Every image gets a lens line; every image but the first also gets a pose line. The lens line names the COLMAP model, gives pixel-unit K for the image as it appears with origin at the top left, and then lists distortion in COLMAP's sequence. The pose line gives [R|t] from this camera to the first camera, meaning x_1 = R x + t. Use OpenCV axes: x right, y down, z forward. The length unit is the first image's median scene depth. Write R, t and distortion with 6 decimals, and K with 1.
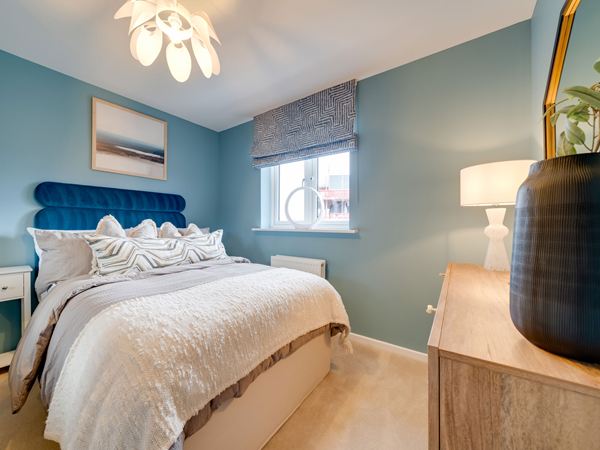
lens RADIAL K [[238.2, 0, 296.2], [0, 238.2, 224.9], [0, 0, 1]] dist [0.001725, 0.000678]
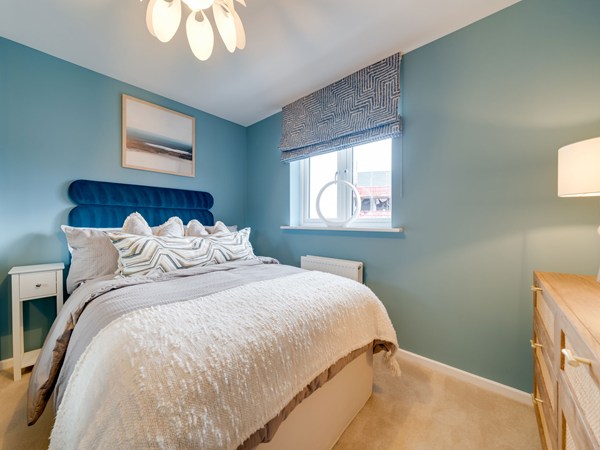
lens RADIAL K [[238.2, 0, 296.2], [0, 238.2, 224.9], [0, 0, 1]] dist [0.001725, 0.000678]
pose [[0.993548, 0.000875, -0.113405, -0.031010], [0.000030, 0.999968, 0.007981, 0.002008], [0.113408, -0.007933, 0.993517, 0.126927]]
